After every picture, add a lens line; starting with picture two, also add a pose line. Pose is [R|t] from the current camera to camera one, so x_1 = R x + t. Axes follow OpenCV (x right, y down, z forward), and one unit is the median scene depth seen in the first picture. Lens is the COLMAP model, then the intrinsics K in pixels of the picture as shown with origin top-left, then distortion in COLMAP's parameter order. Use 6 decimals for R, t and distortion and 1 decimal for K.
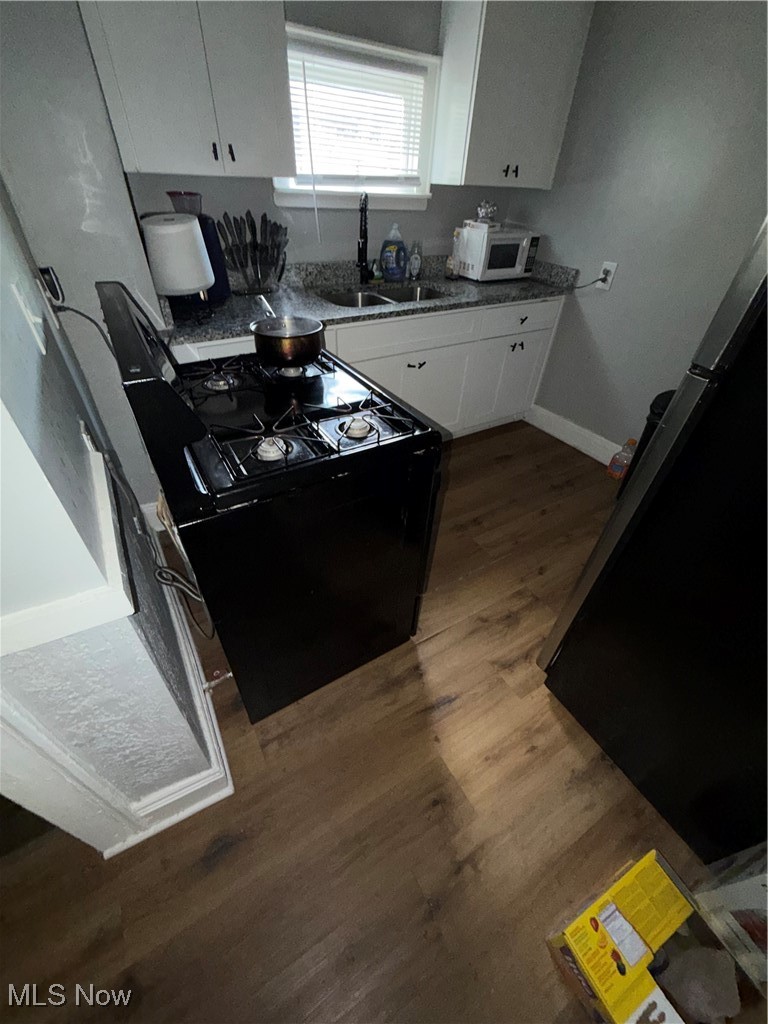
lens RADIAL K [[406.7, 0, 389.8], [0, 406.7, 518.8], [0, 0, 1]] dist [-0.001773, -0.000052]
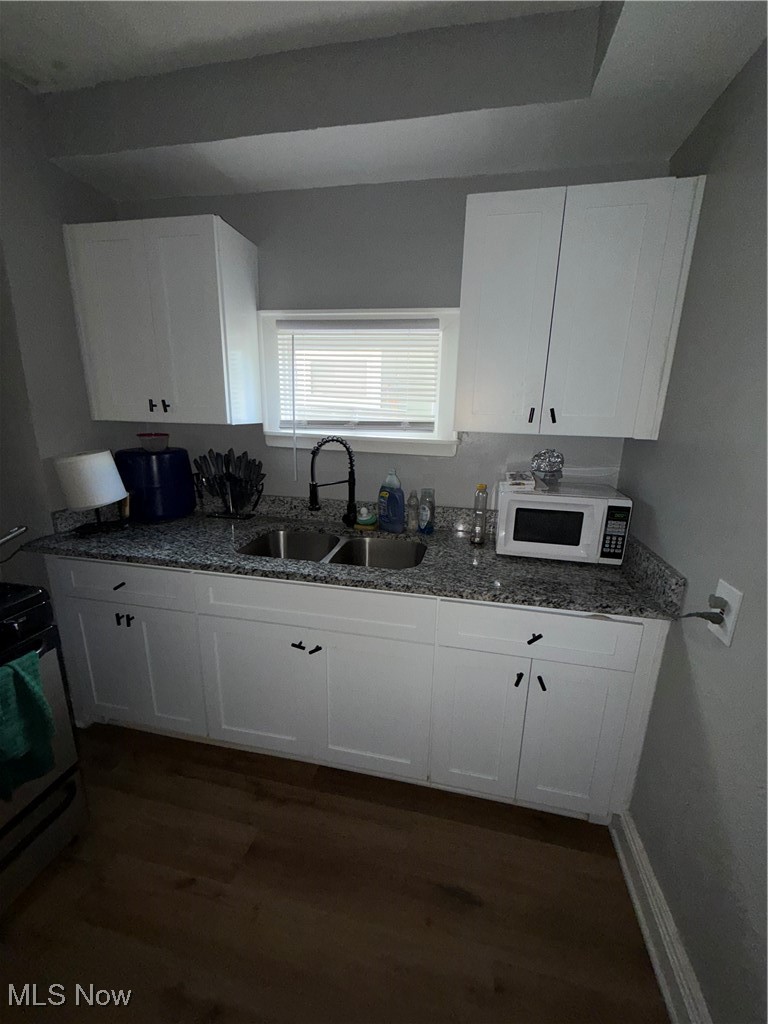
lens RADIAL K [[406.7, 0, 383.7], [0, 406.7, 513.7], [0, 0, 1]] dist [-0.001773, -0.000052]
pose [[0.716465, 0.145992, -0.682176, 0.561057], [-0.450317, 0.843631, -0.292407, -0.416327], [0.532815, 0.516695, 0.670175, 0.509544]]
